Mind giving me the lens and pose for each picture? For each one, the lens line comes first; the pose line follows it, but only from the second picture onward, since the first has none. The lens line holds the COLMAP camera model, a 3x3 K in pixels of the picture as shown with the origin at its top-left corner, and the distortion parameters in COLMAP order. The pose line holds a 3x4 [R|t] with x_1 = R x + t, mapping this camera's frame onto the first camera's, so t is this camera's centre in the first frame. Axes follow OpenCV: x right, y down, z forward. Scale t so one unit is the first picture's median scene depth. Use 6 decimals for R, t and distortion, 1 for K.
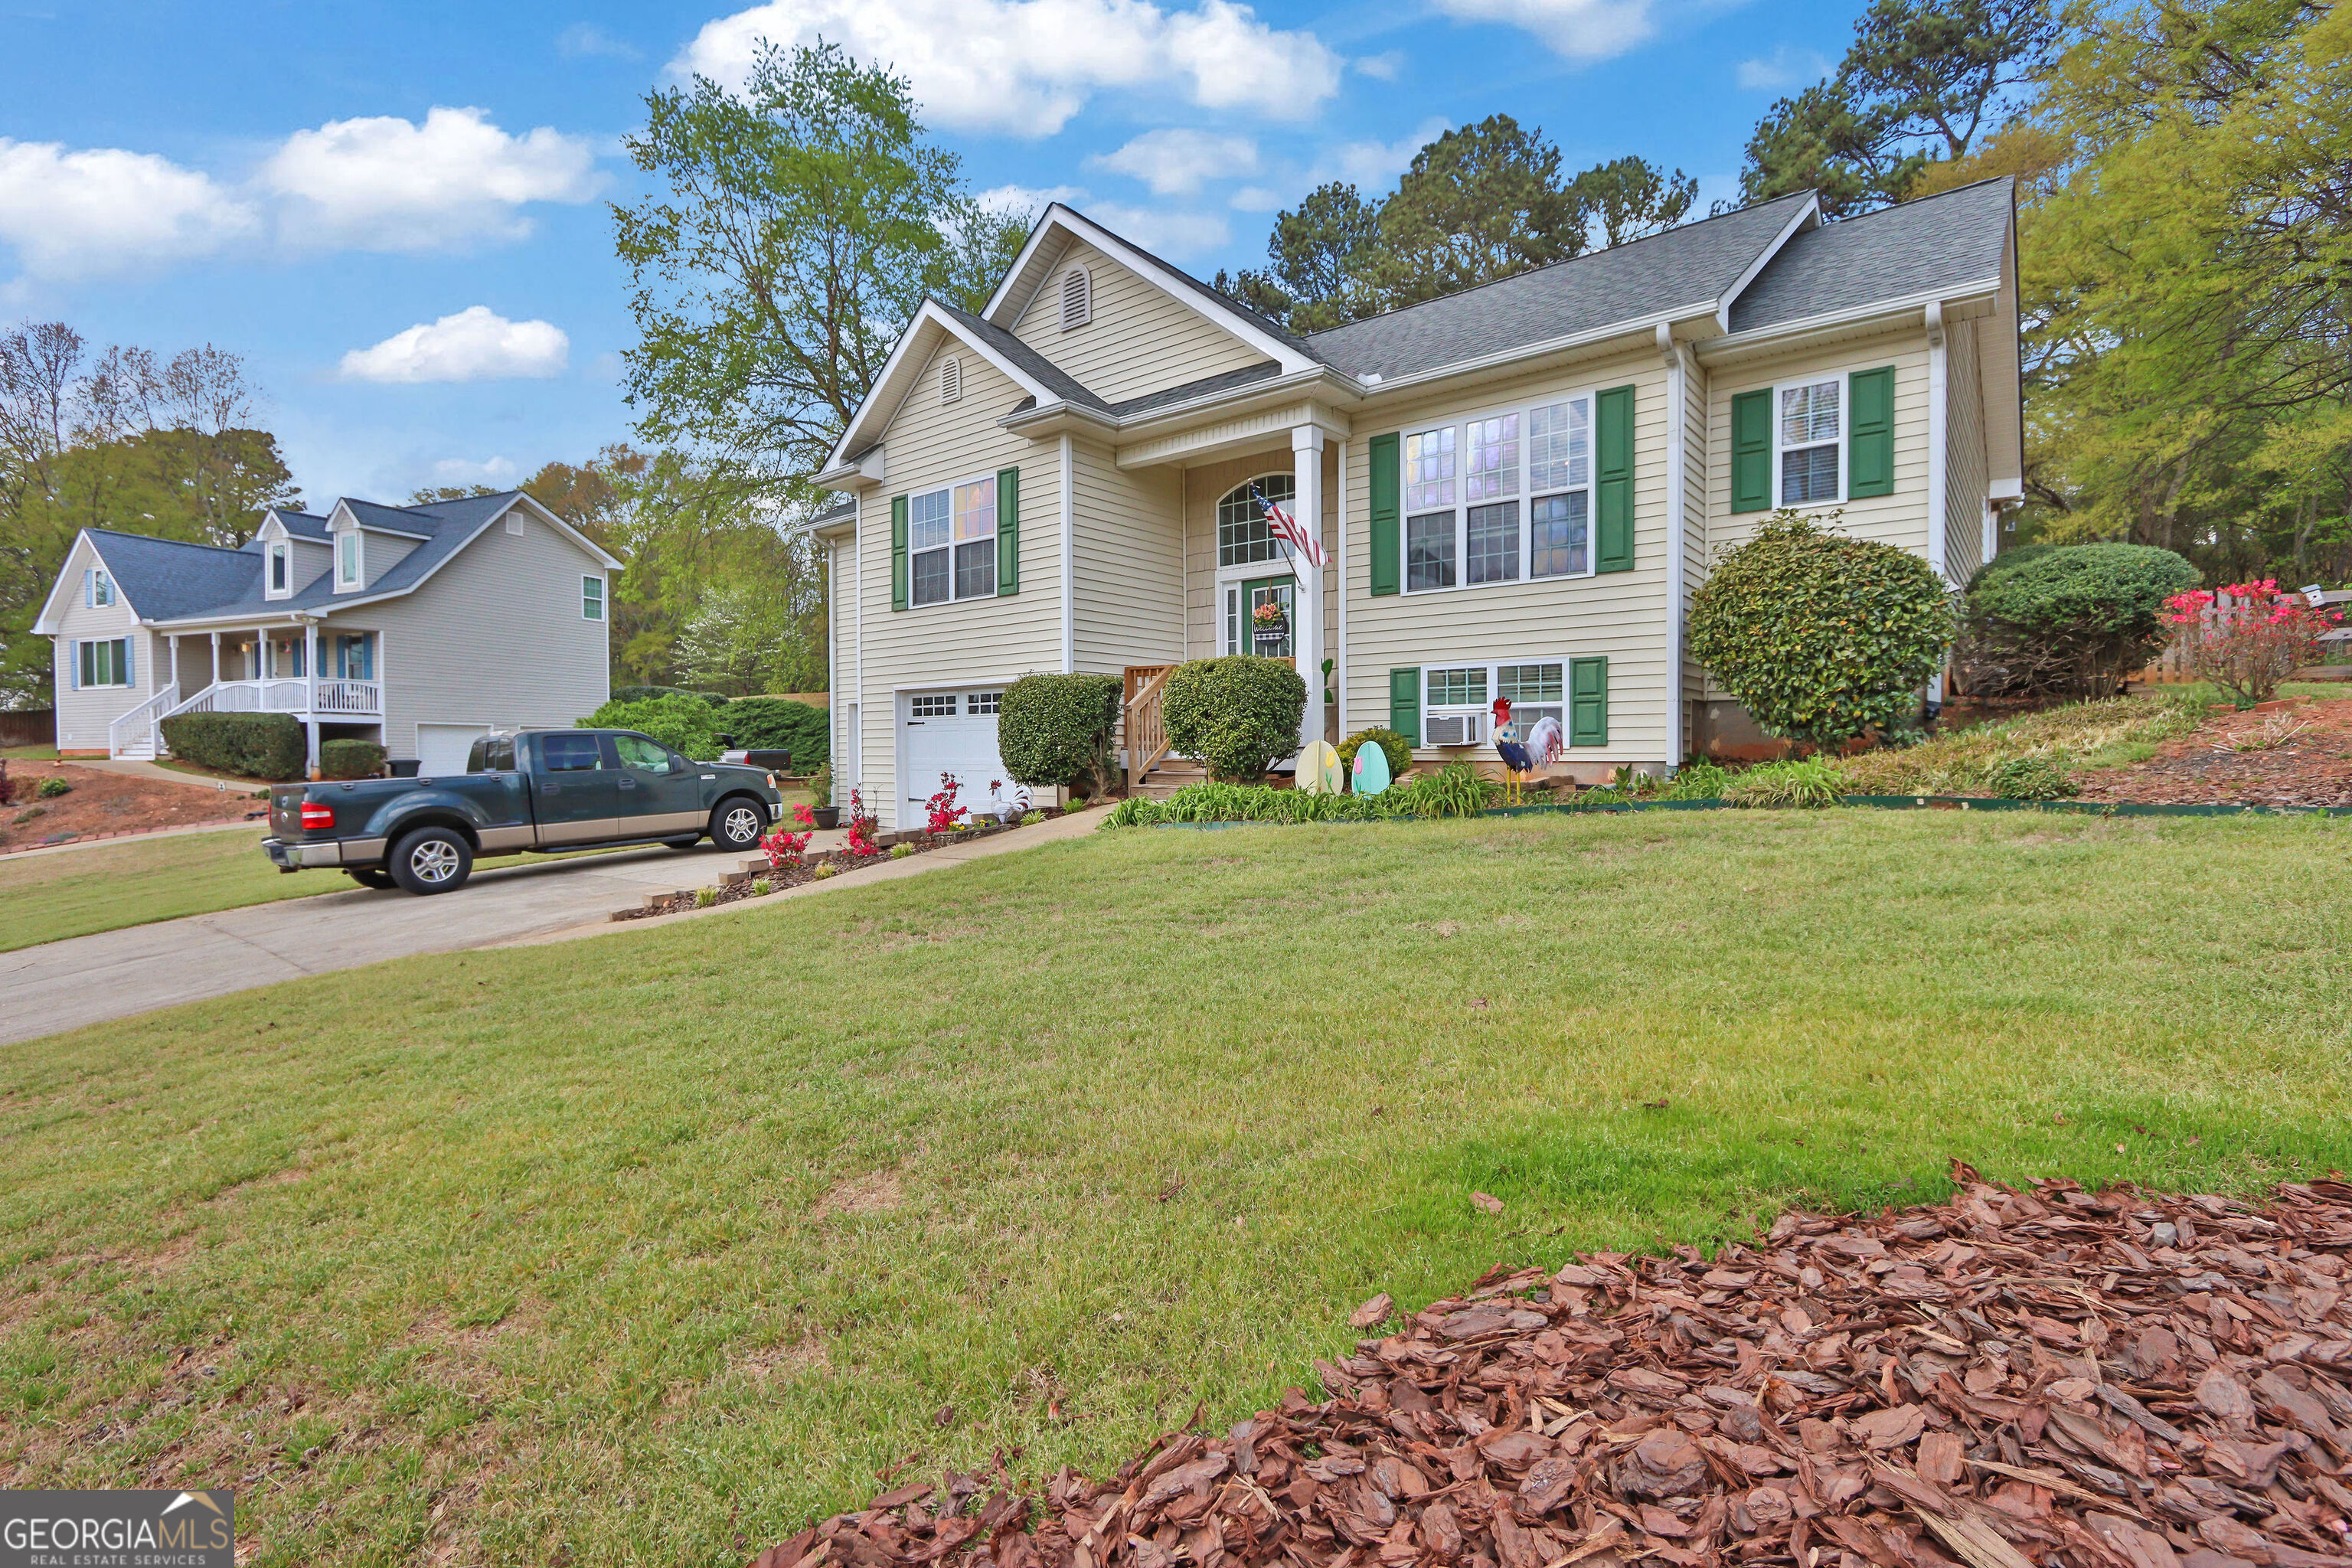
lens RADIAL K [[1091.8, 0, 1171.8], [0, 1091.8, 774.7], [0, 0, 1]] dist [-0.014550, 0.000468]
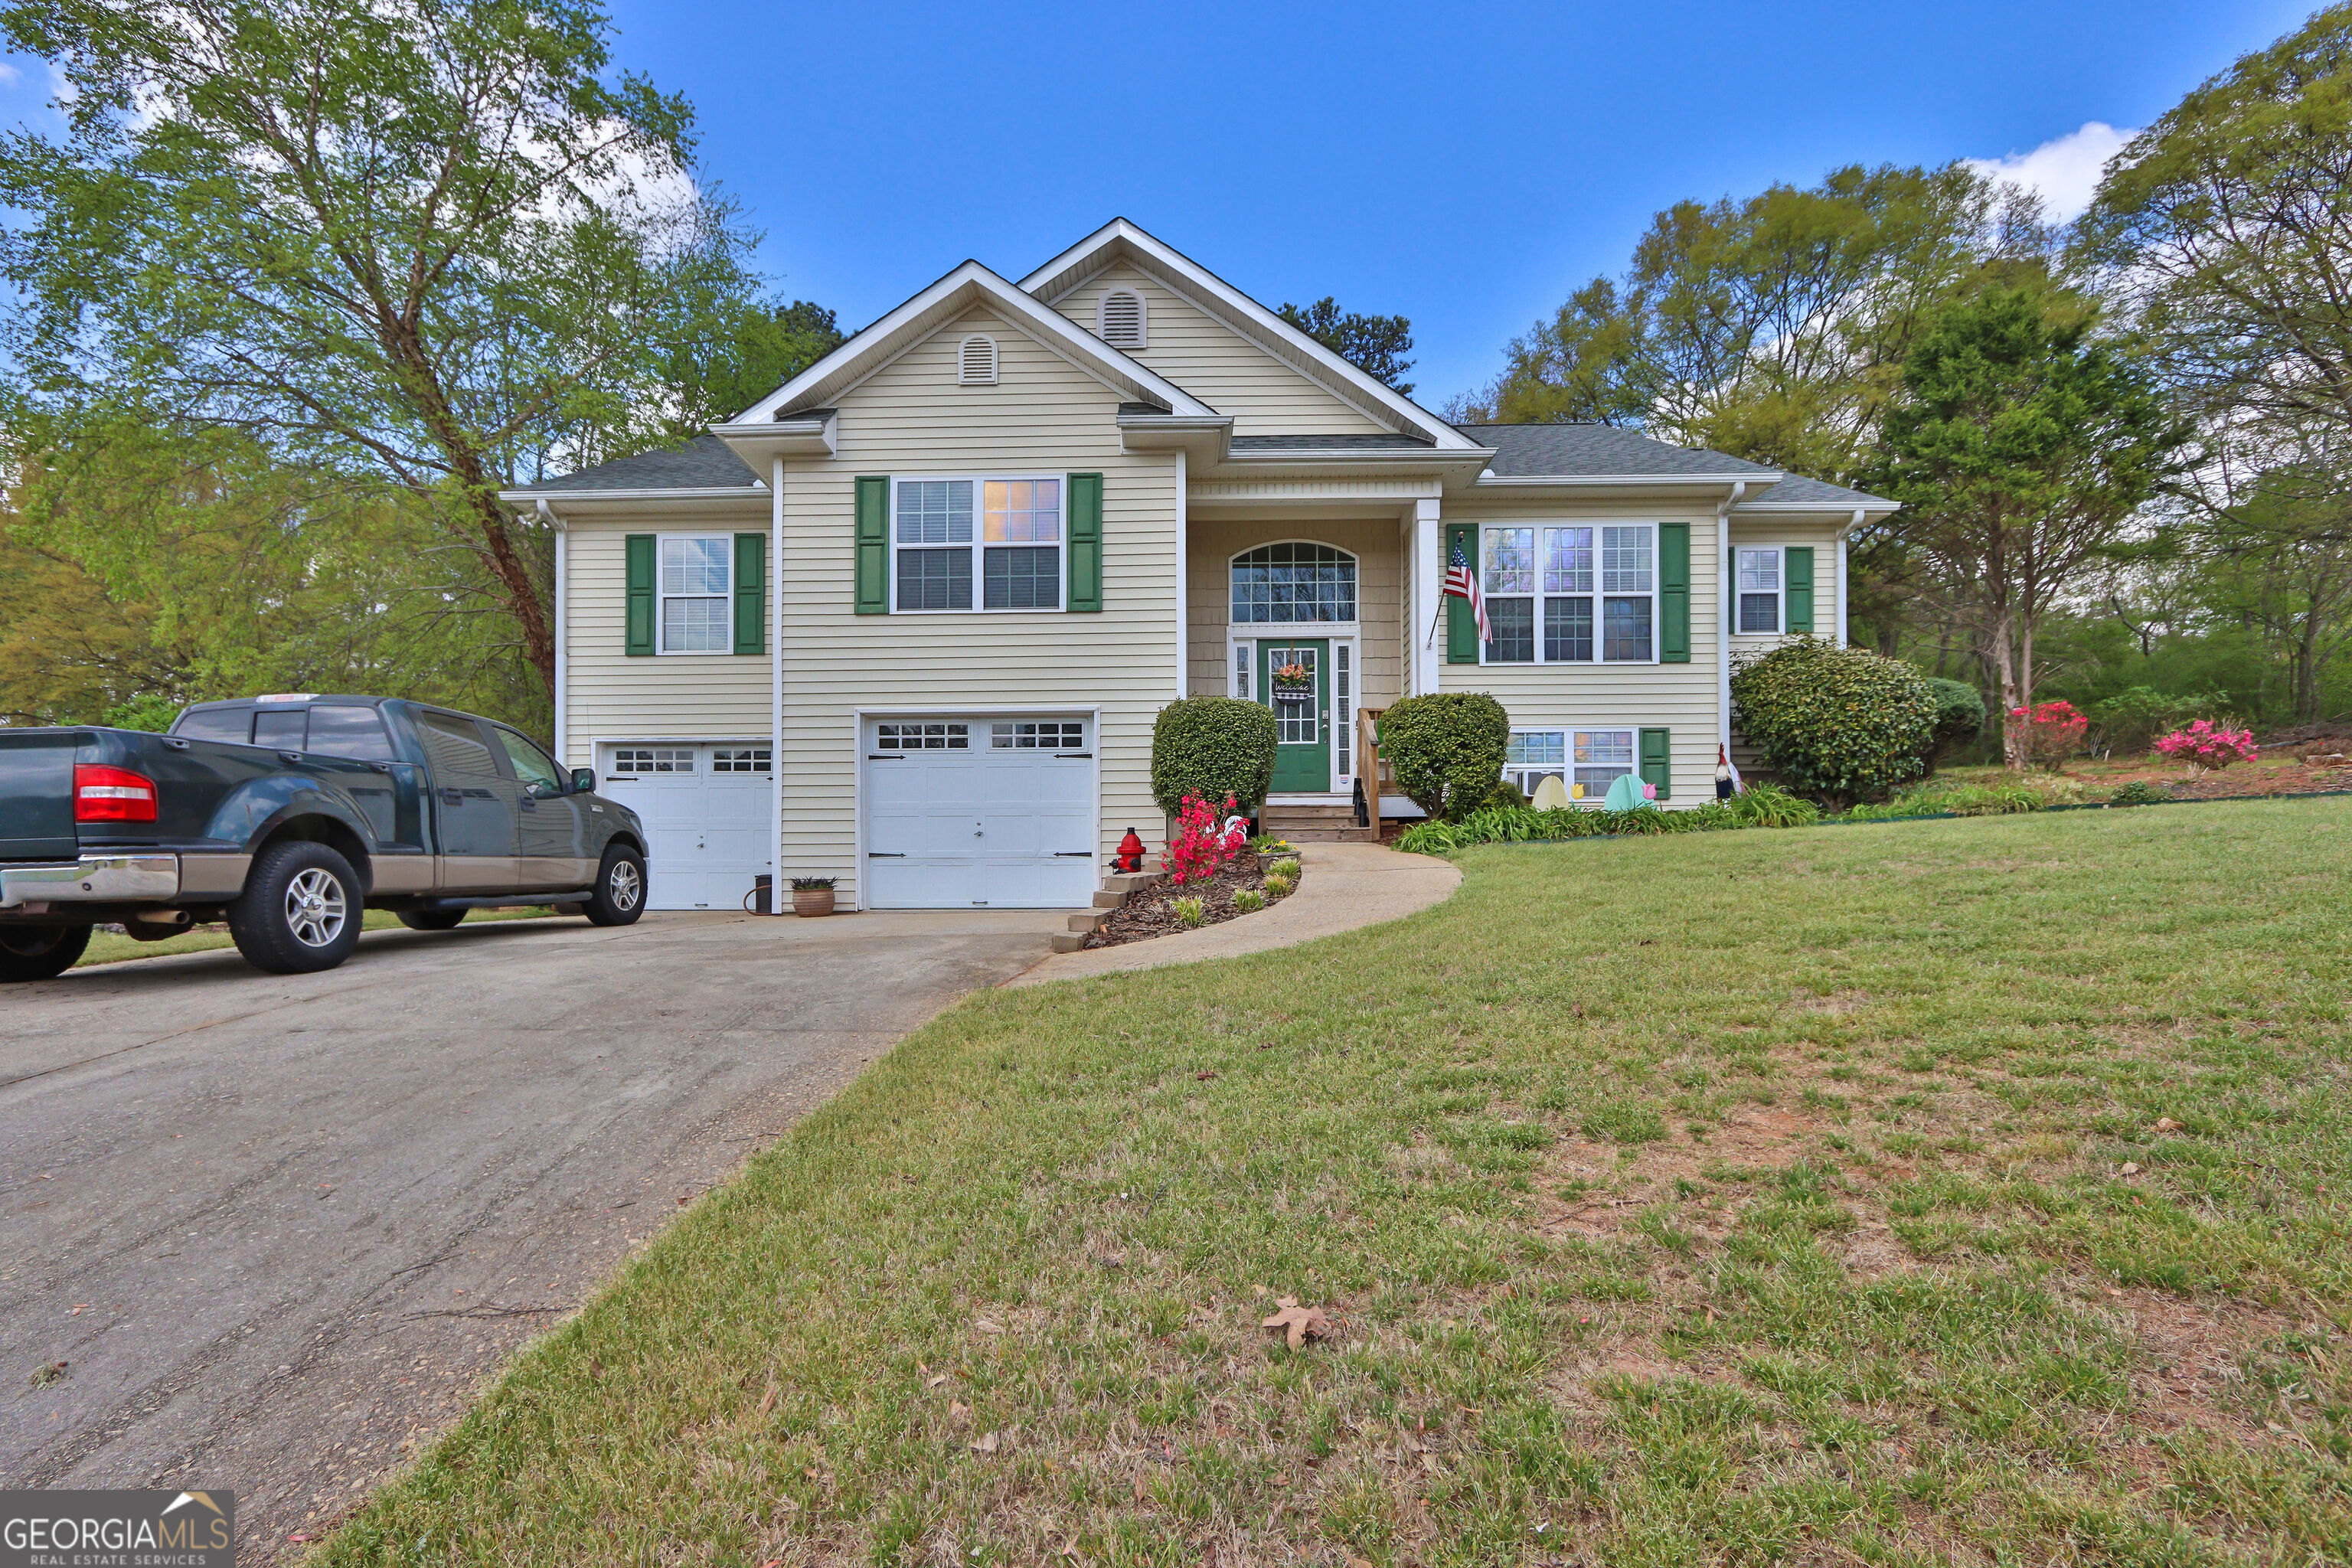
lens RADIAL K [[1091.8, 0, 1171.8], [0, 1091.8, 774.7], [0, 0, 1]] dist [-0.014550, 0.000468]
pose [[0.785229, 0.077344, 0.614356, -0.642558], [0.010218, 0.990415, -0.137747, 0.087602], [-0.619121, 0.114440, 0.776912, 0.305790]]
